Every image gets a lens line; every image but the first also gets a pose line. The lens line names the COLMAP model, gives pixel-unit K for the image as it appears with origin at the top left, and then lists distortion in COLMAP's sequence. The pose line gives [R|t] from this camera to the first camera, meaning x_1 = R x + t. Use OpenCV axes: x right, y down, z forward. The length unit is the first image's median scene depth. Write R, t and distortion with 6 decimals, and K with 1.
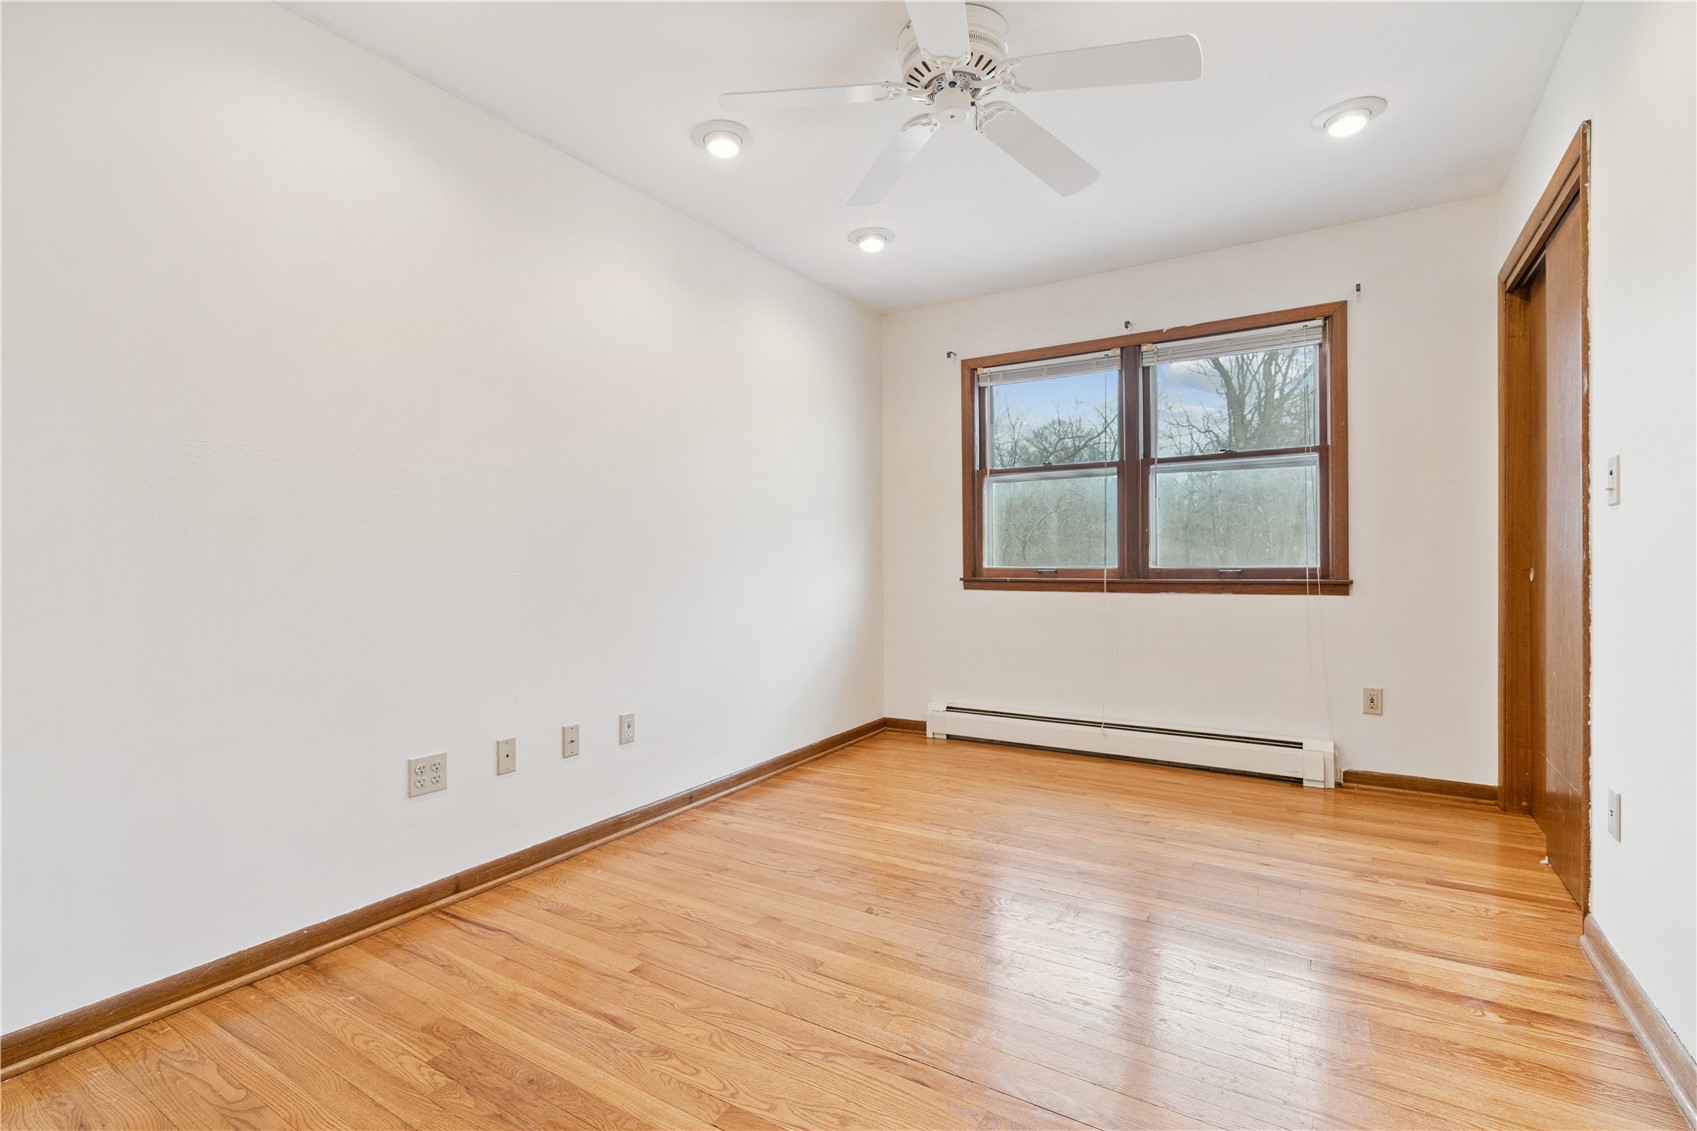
lens RADIAL K [[773.6, 0, 842.5], [0, 773.6, 562.5], [0, 0, 1]] dist [-0.002068, 0.001126]
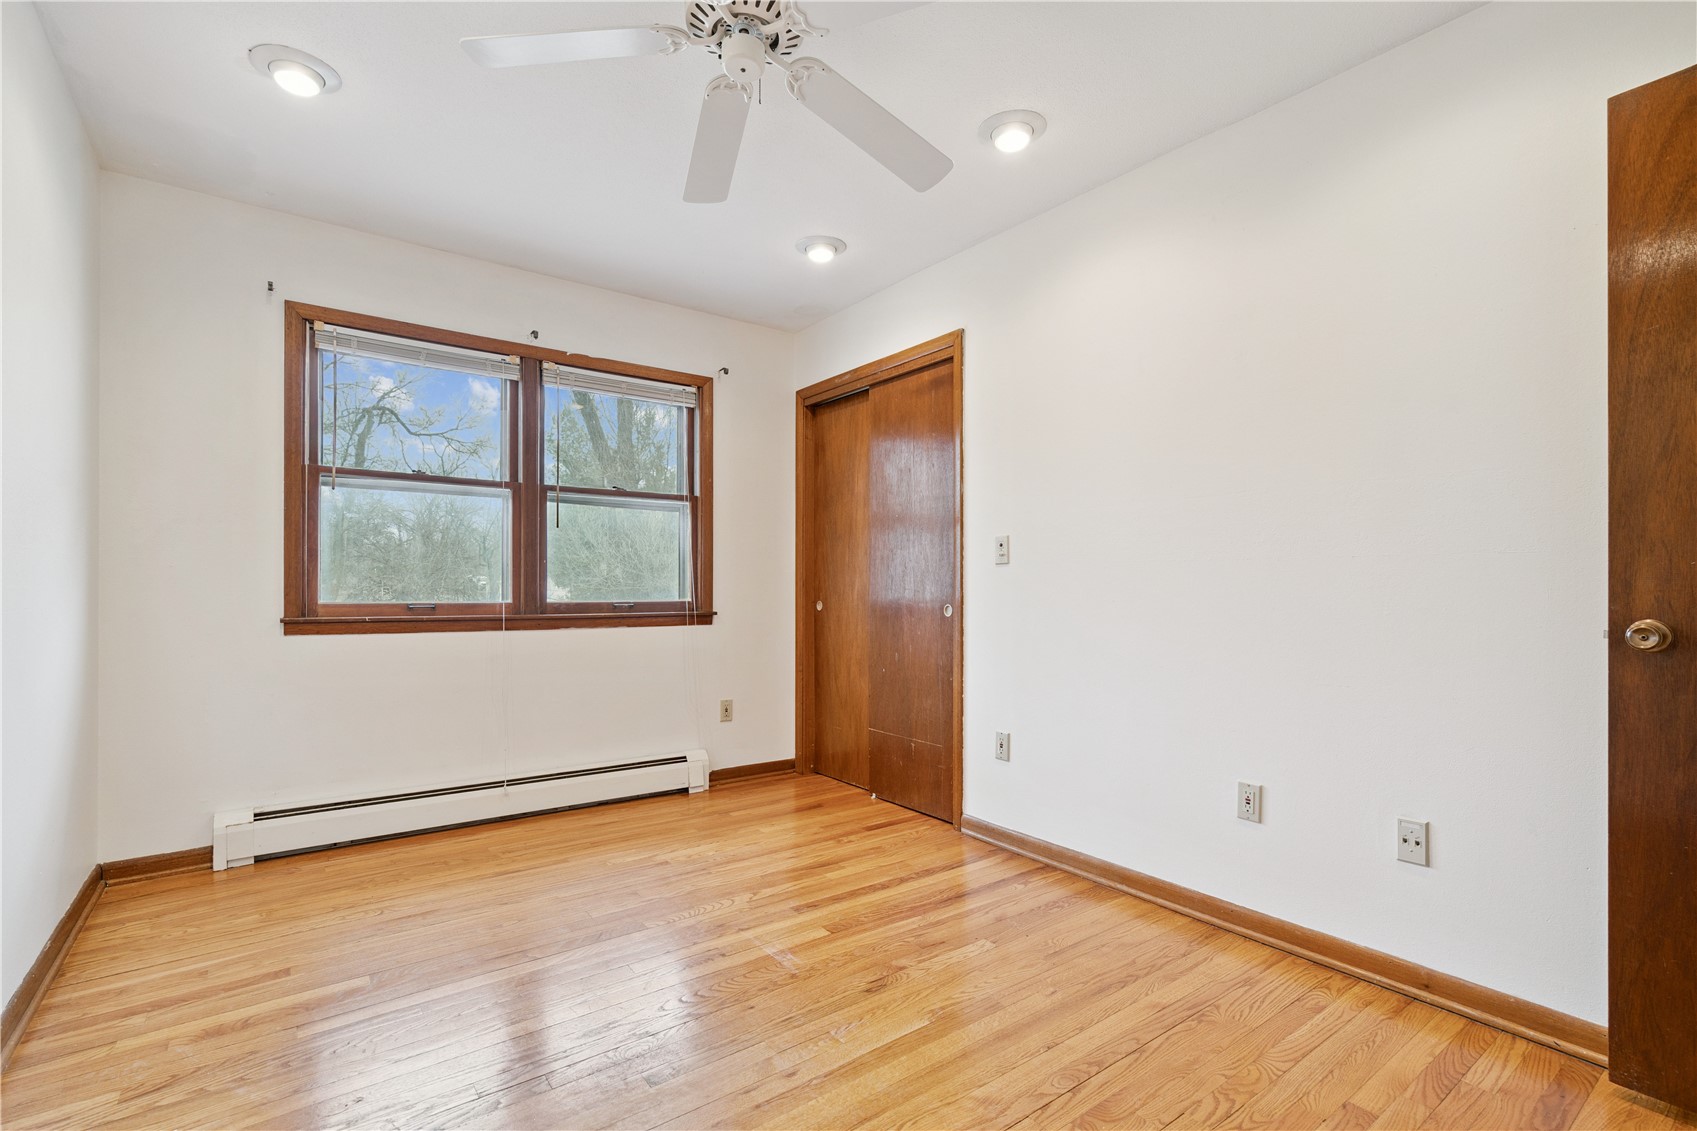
lens RADIAL K [[773.6, 0, 845.6], [0, 773.6, 583.8], [0, 0, 1]] dist [-0.002068, 0.001126]
pose [[0.367187, 0.016192, 0.930006, -0.353845], [-0.002863, 0.999863, -0.016278, -0.001208], [-0.930143, 0.003314, 0.367183, 0.343937]]
